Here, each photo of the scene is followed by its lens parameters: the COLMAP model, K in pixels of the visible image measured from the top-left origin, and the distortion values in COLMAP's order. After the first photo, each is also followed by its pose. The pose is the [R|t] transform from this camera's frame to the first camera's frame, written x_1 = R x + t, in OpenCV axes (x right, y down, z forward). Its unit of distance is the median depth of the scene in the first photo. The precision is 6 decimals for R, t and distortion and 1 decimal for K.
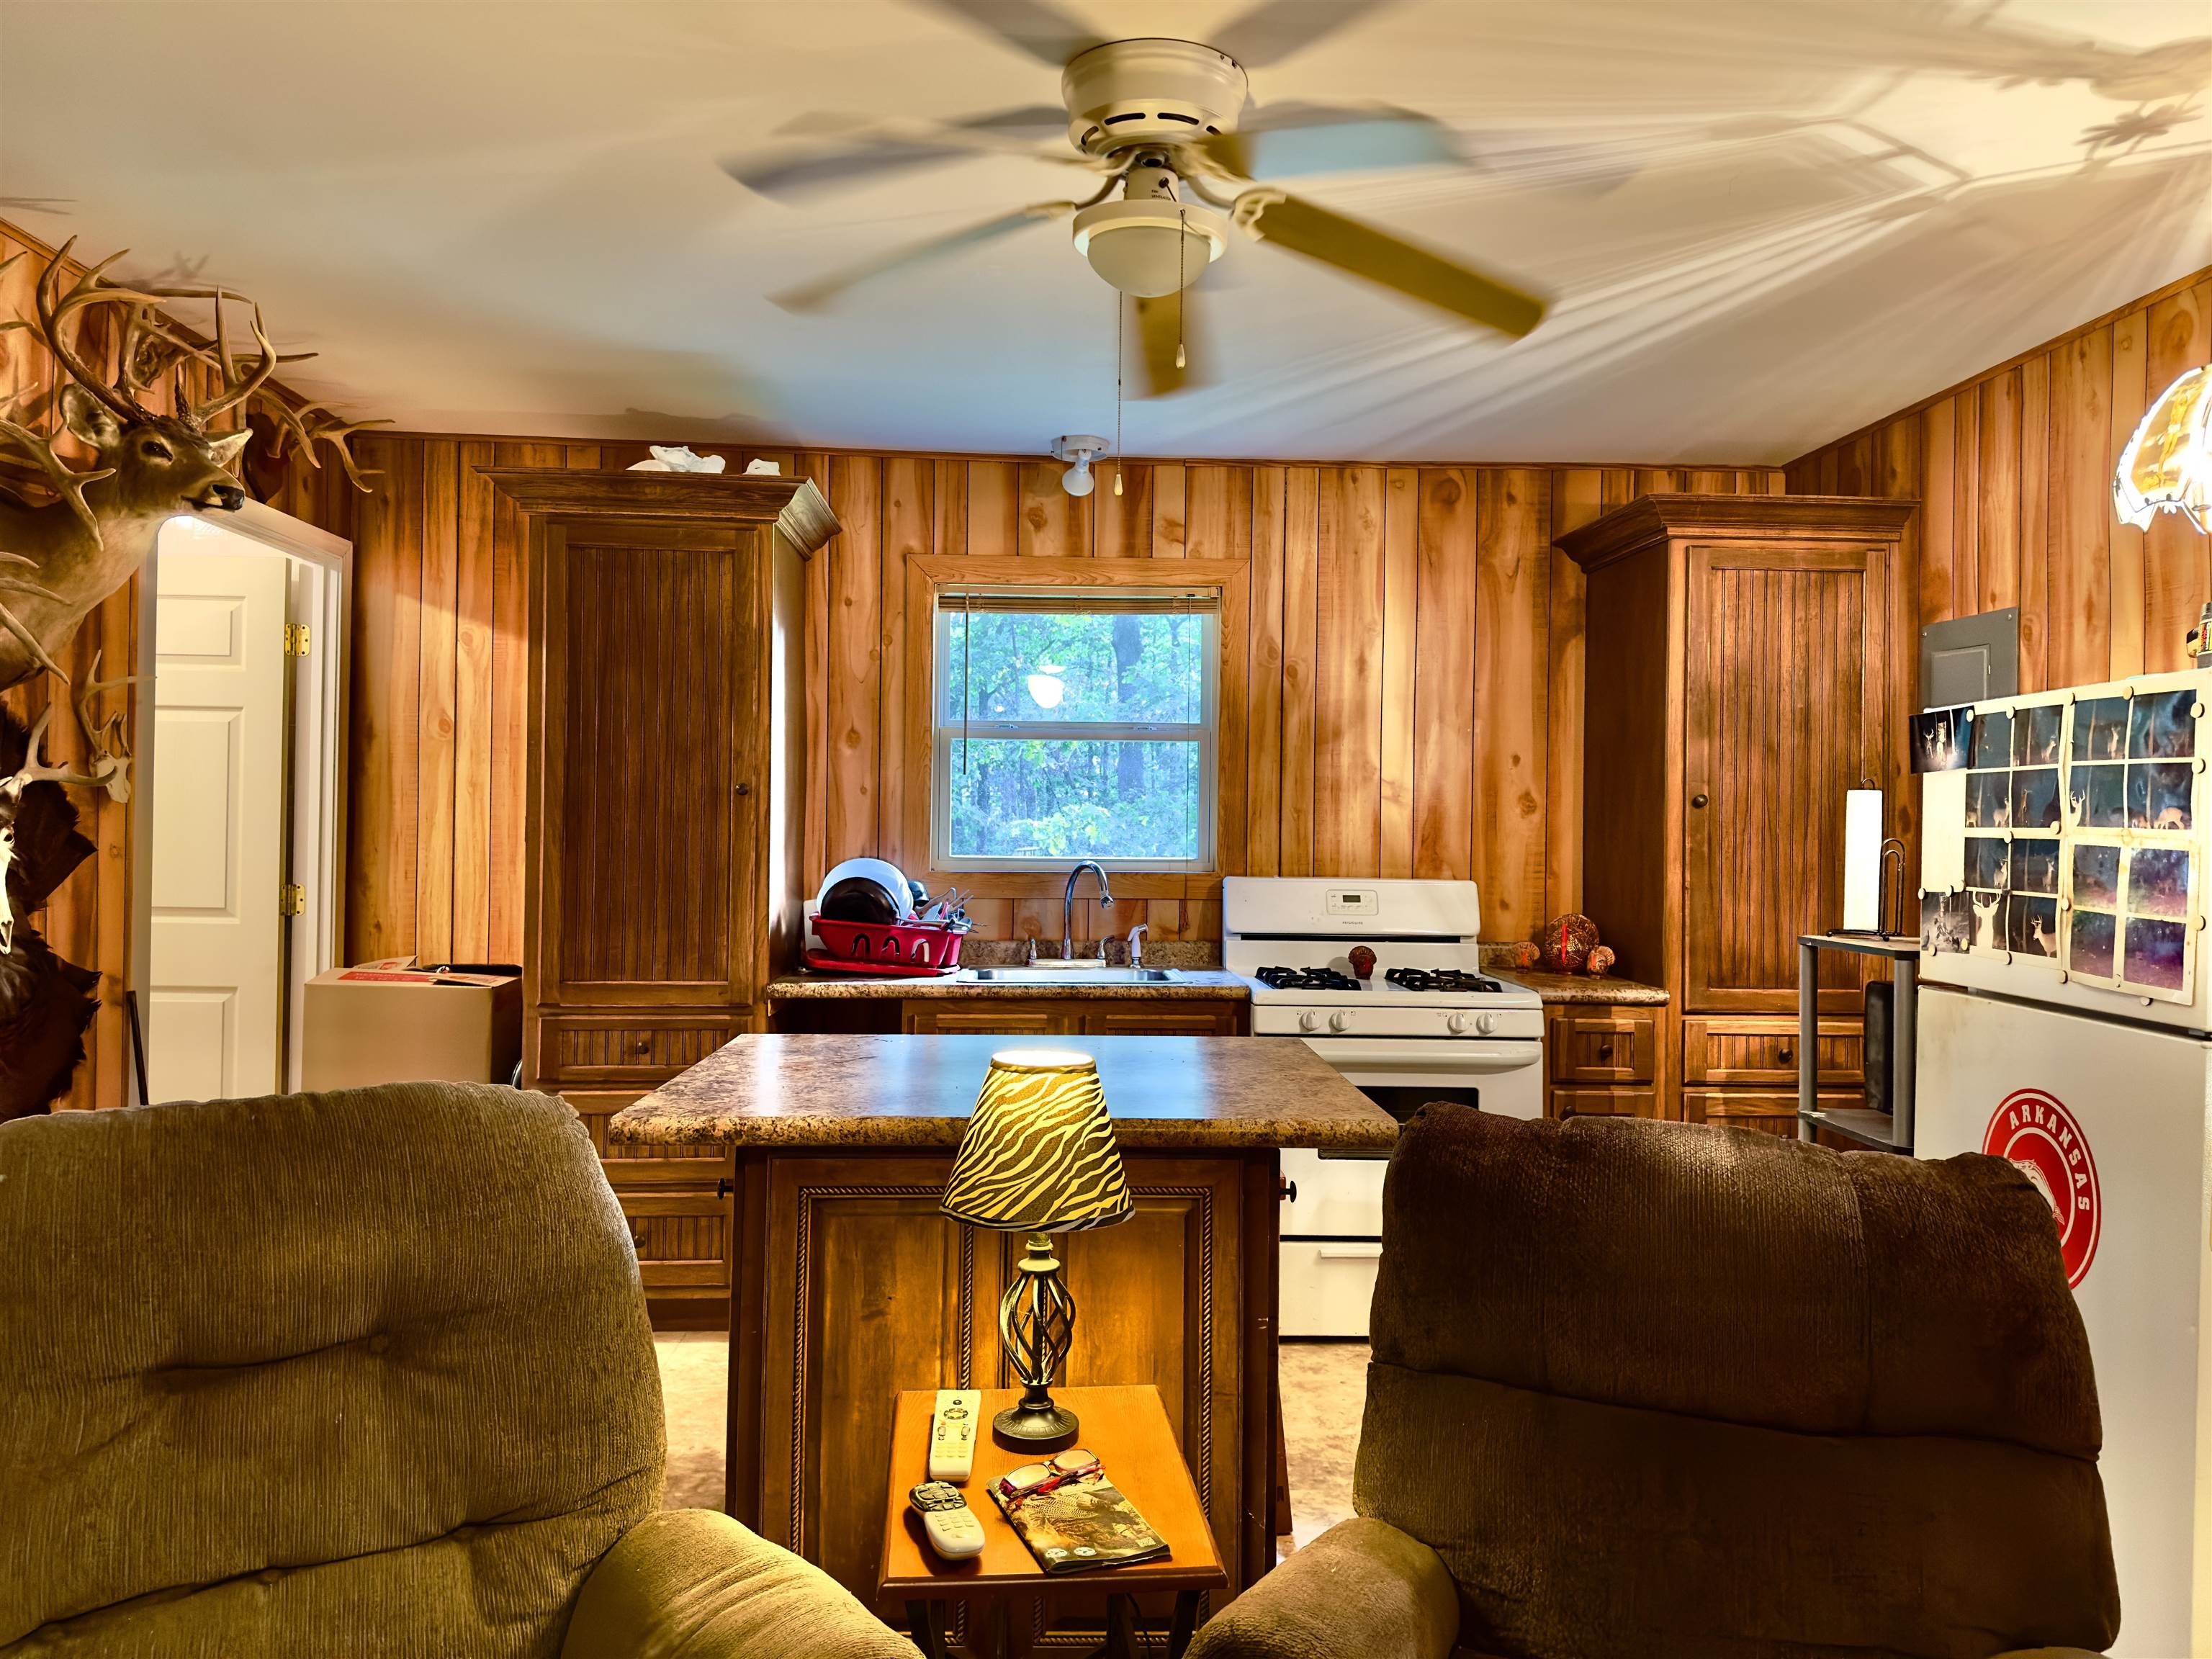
lens RADIAL K [[1545.7, 0, 1110.1], [0, 1545.7, 817.4], [0, 0, 1]] dist [0.125451, -0.132352]
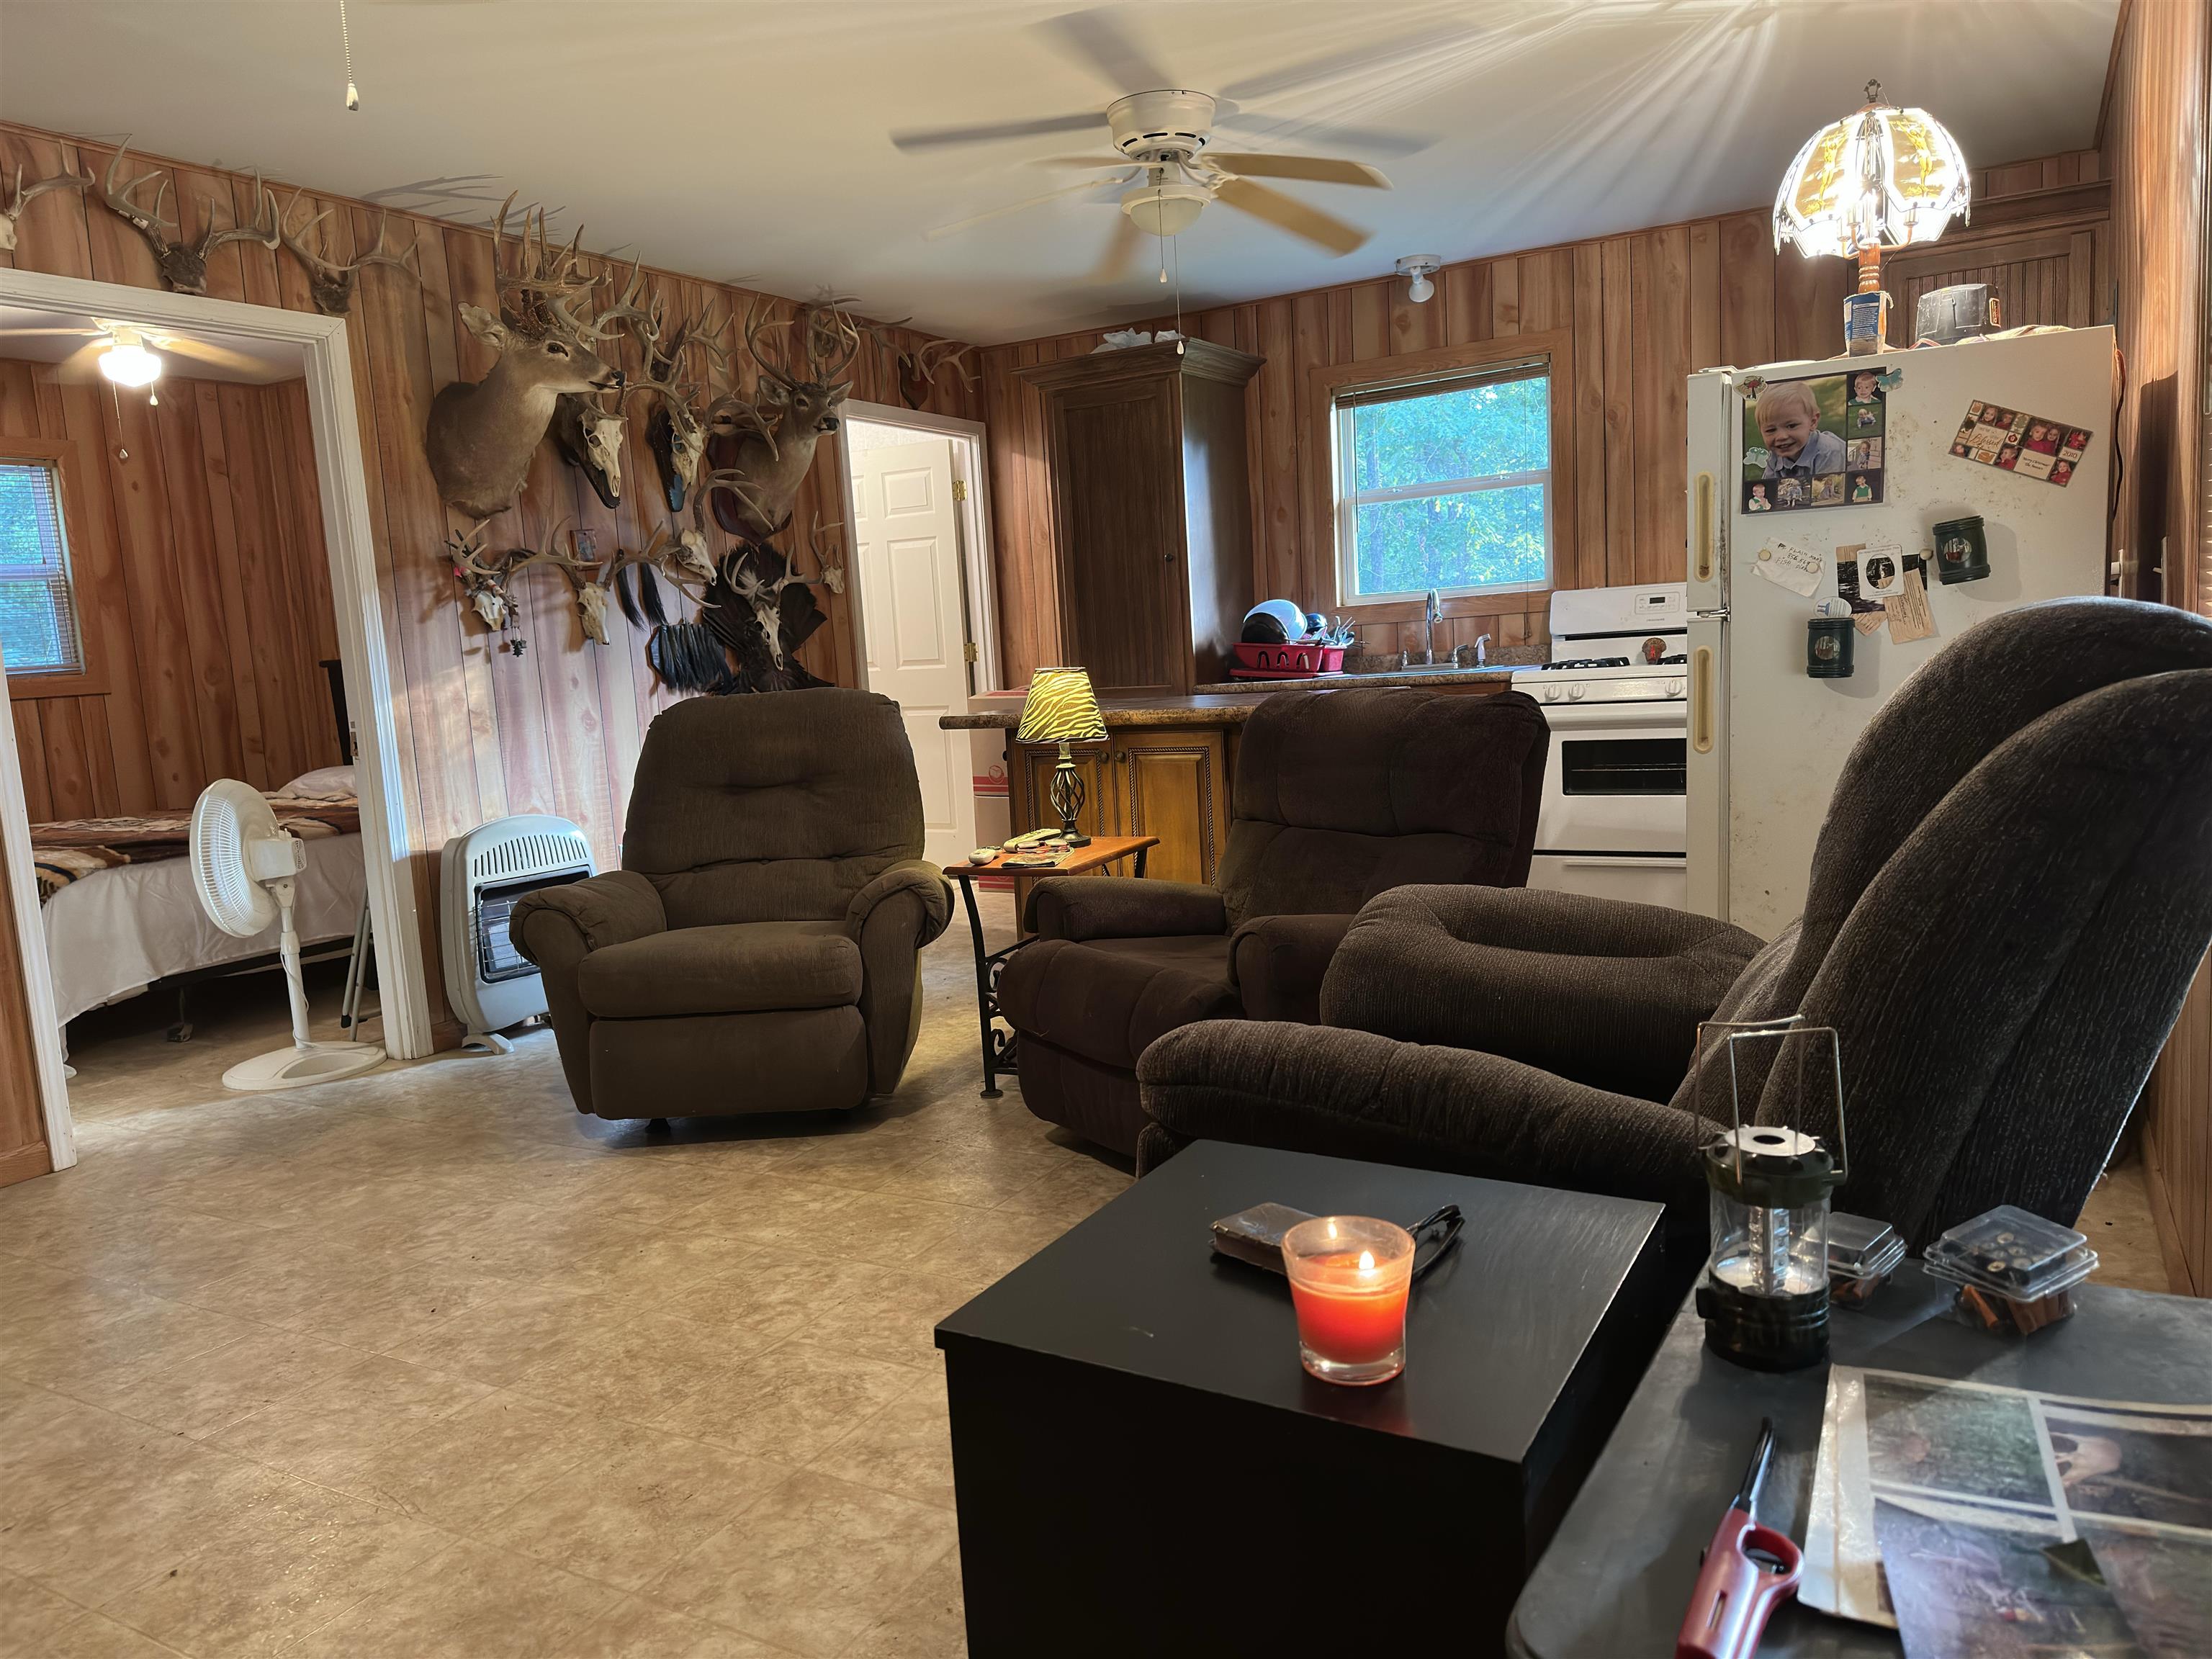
lens RADIAL K [[1535.1, 0, 1091.9], [0, 1535.1, 833.6], [0, 0, 1]] dist [0.165744, -0.347415]
pose [[0.837023, 0.004280, -0.547151, 0.457410], [0.073797, 0.989950, 0.120636, 0.053331], [0.542168, -0.141353, 0.828295, -0.285812]]
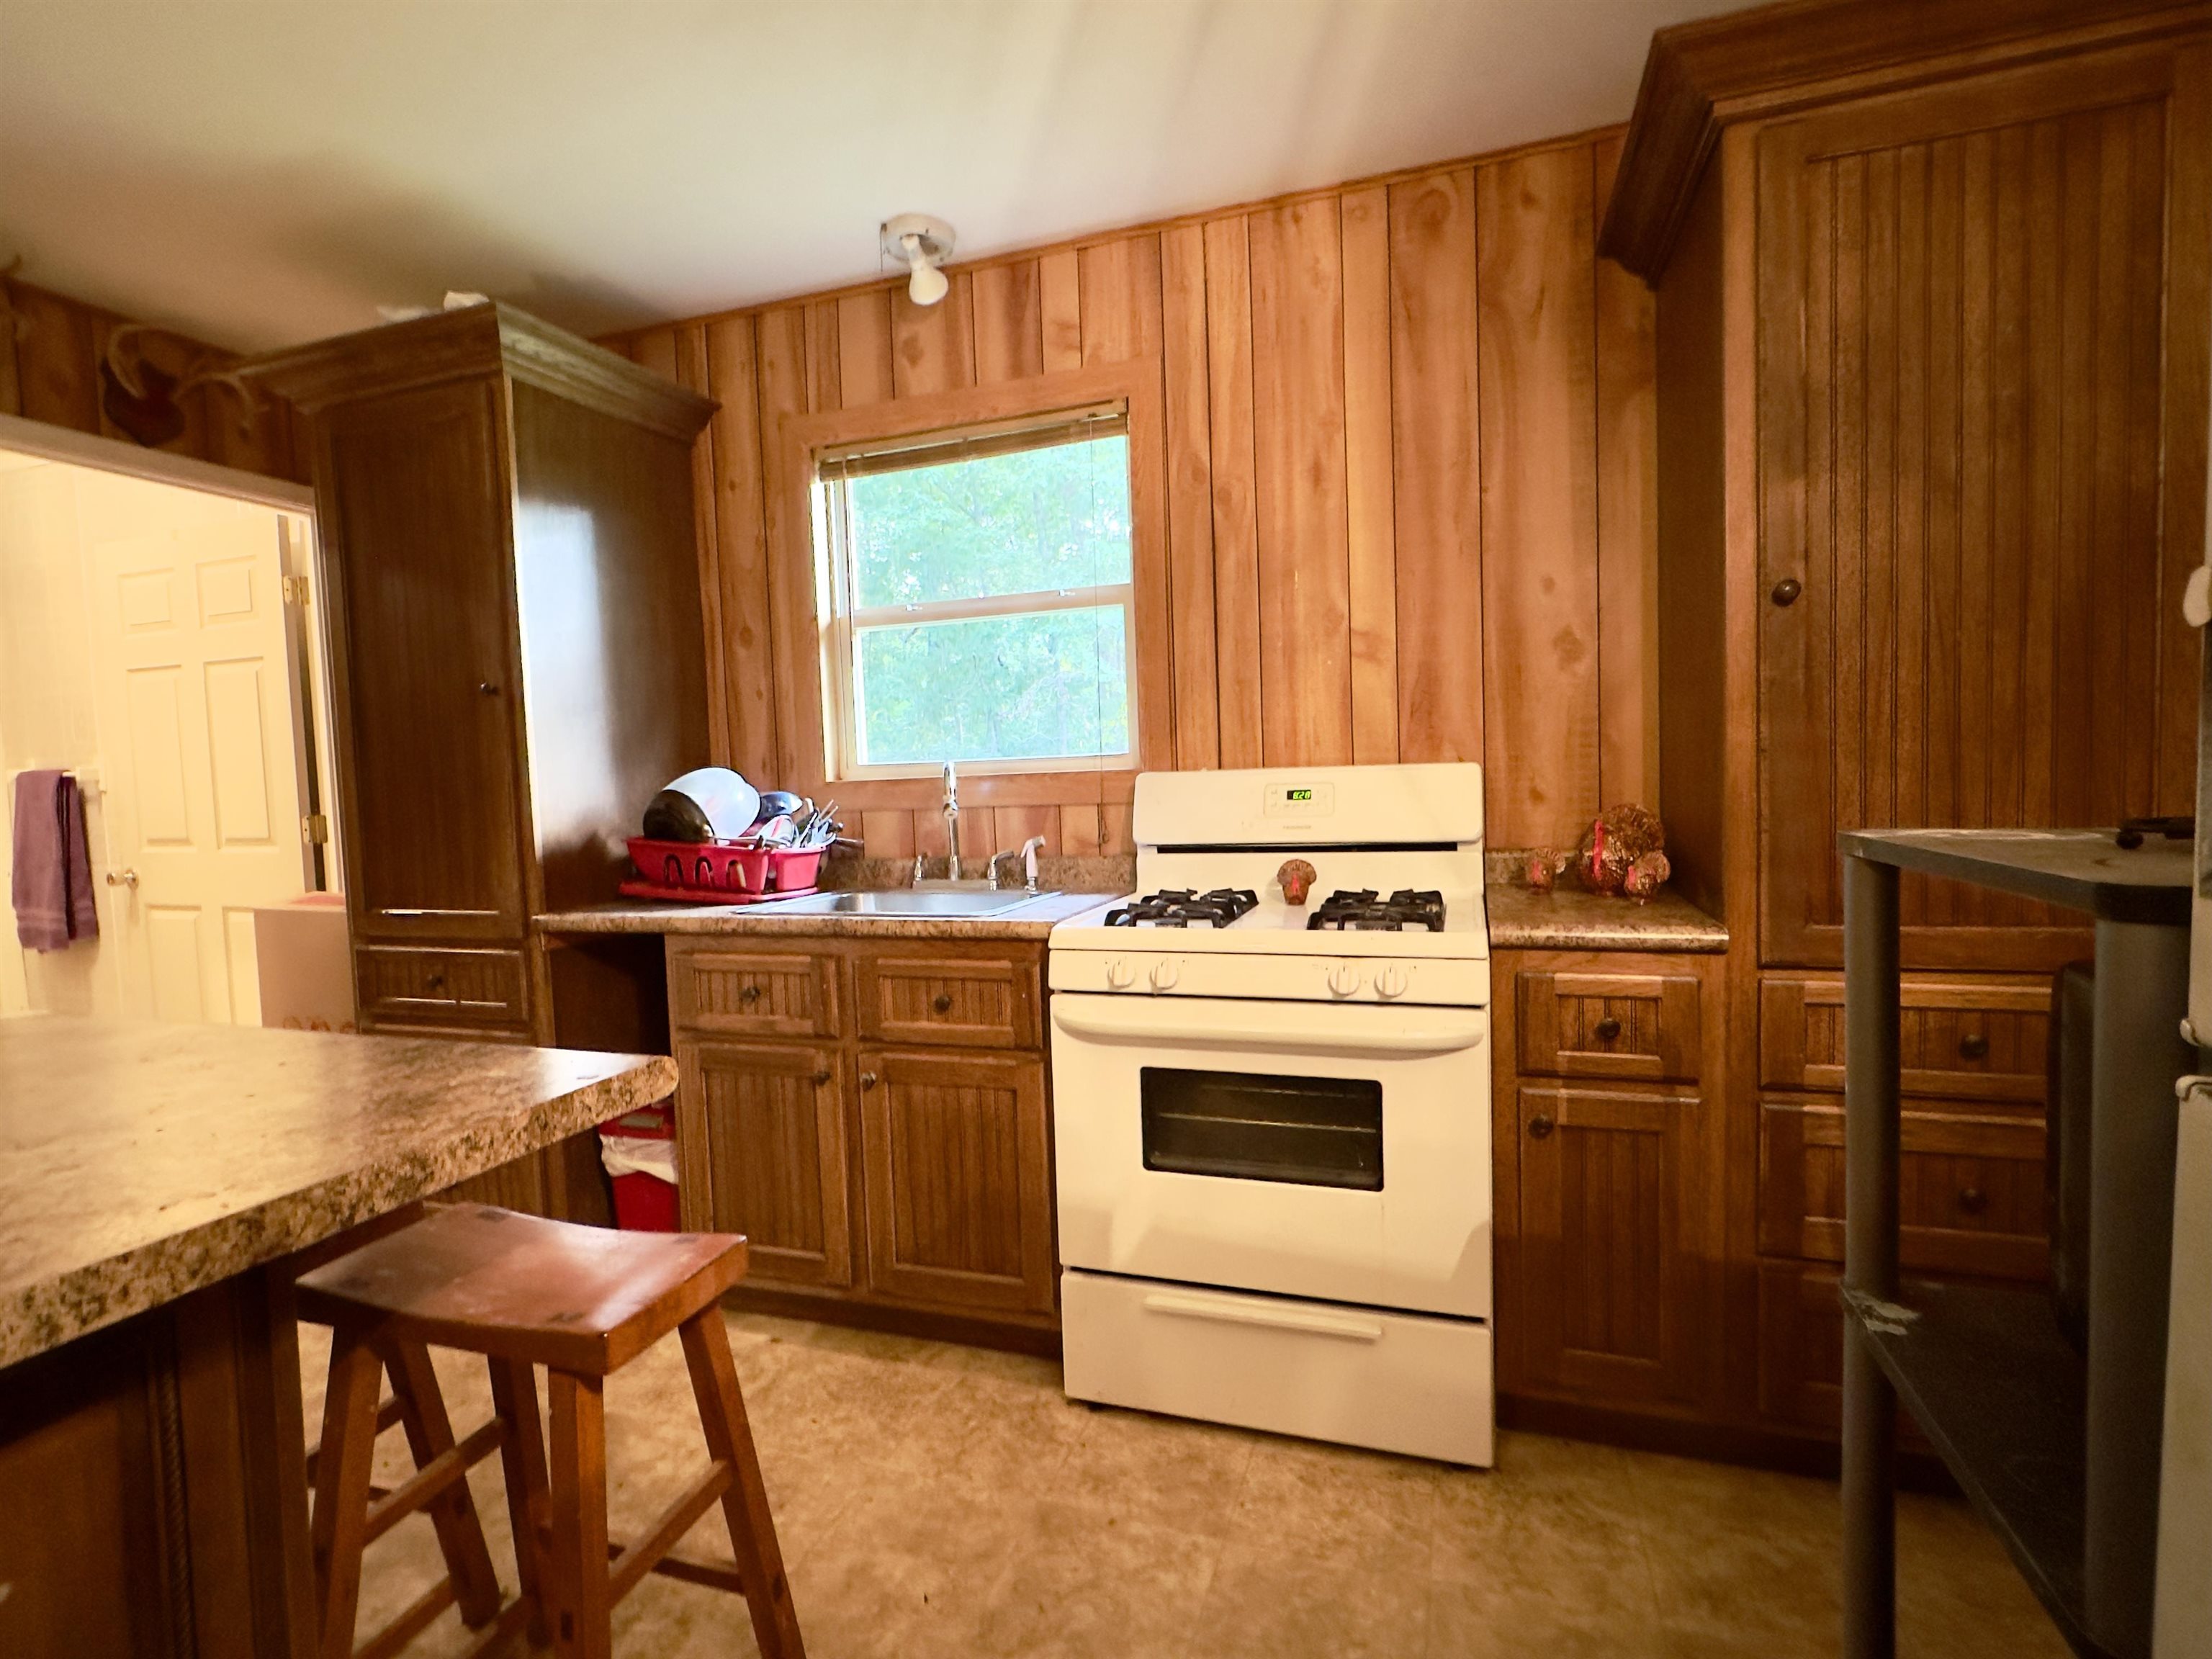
lens RADIAL K [[1084.6, 0, 1106.0], [0, 1084.6, 829.5], [0, 0, 1]] dist [-0.002166, 0.008798]
pose [[0.929846, -0.025523, -0.367062, 0.259382], [0.048368, 0.997413, 0.053175, 0.037390], [0.364755, -0.067198, 0.928675, 0.488719]]
